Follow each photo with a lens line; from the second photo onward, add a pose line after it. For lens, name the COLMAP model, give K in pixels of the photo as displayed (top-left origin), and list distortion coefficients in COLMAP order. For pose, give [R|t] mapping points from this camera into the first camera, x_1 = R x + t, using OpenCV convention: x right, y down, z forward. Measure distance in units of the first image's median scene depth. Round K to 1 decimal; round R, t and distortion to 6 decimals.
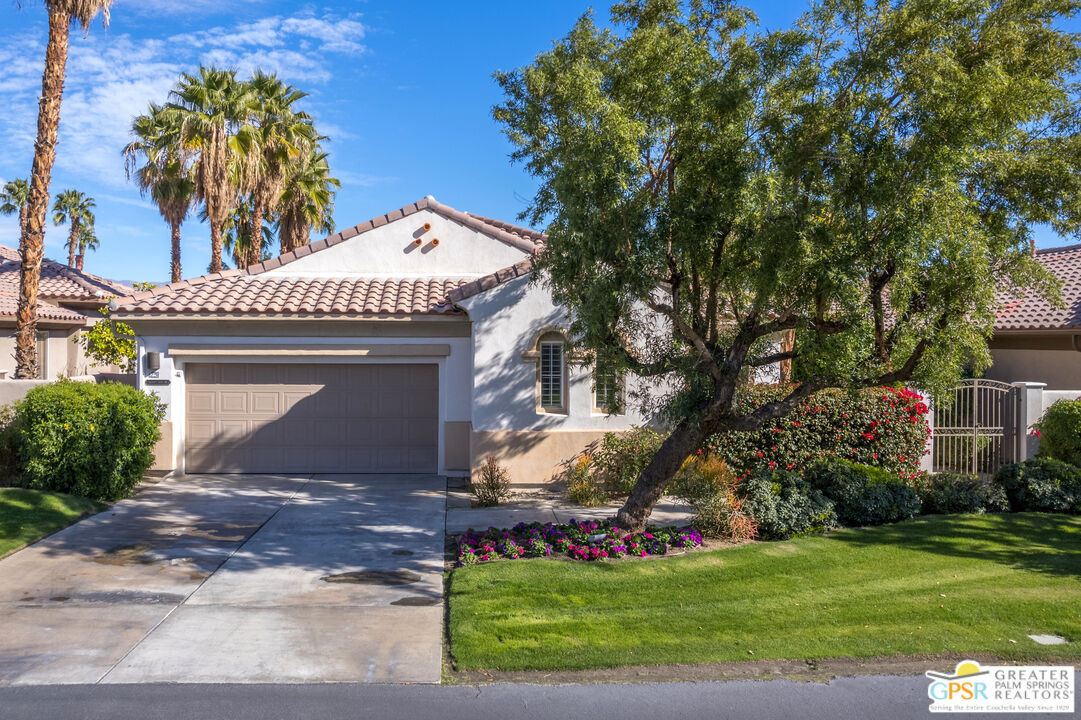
lens RADIAL K [[781.2, 0, 511.9], [0, 781.2, 330.7], [0, 0, 1]] dist [-0.041968, -0.000831]
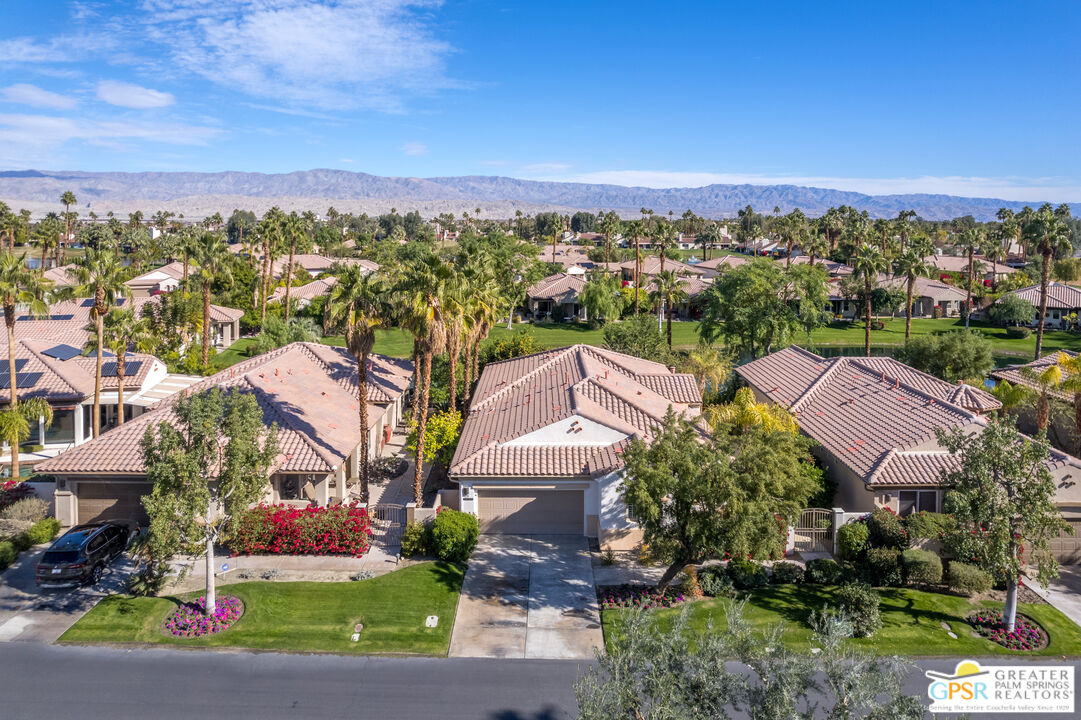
lens RADIAL K [[700.6, 0, 537.2], [0, 700.6, 244.0], [0, 0, 1]] dist [-0.052684, 0.025903]
pose [[0.996333, -0.010092, -0.084964, -0.055716], [0.013726, 0.999011, 0.042304, -0.882028], [0.084453, -0.043315, 0.995486, -1.193095]]
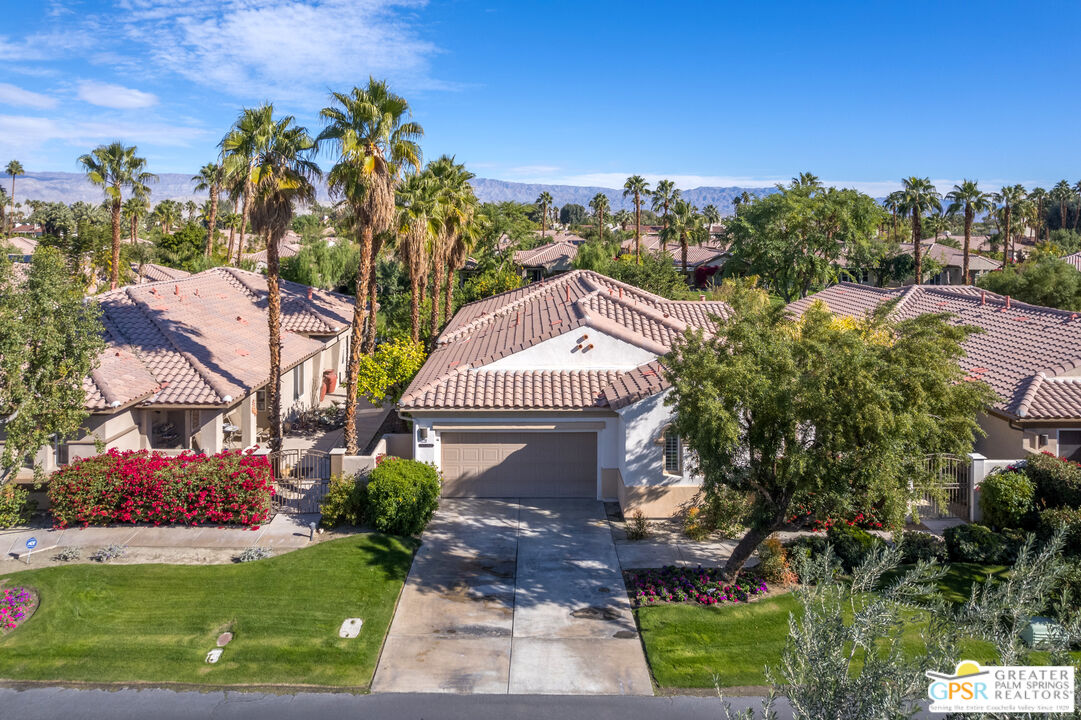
lens RADIAL K [[700.6, 0, 537.2], [0, 700.6, 244.0], [0, 0, 1]] dist [-0.052684, 0.025903]
pose [[0.997700, -0.008375, -0.067261, -0.132391], [0.010810, 0.999296, 0.035931, -0.441545], [0.066913, -0.036575, 0.997088, -0.465723]]
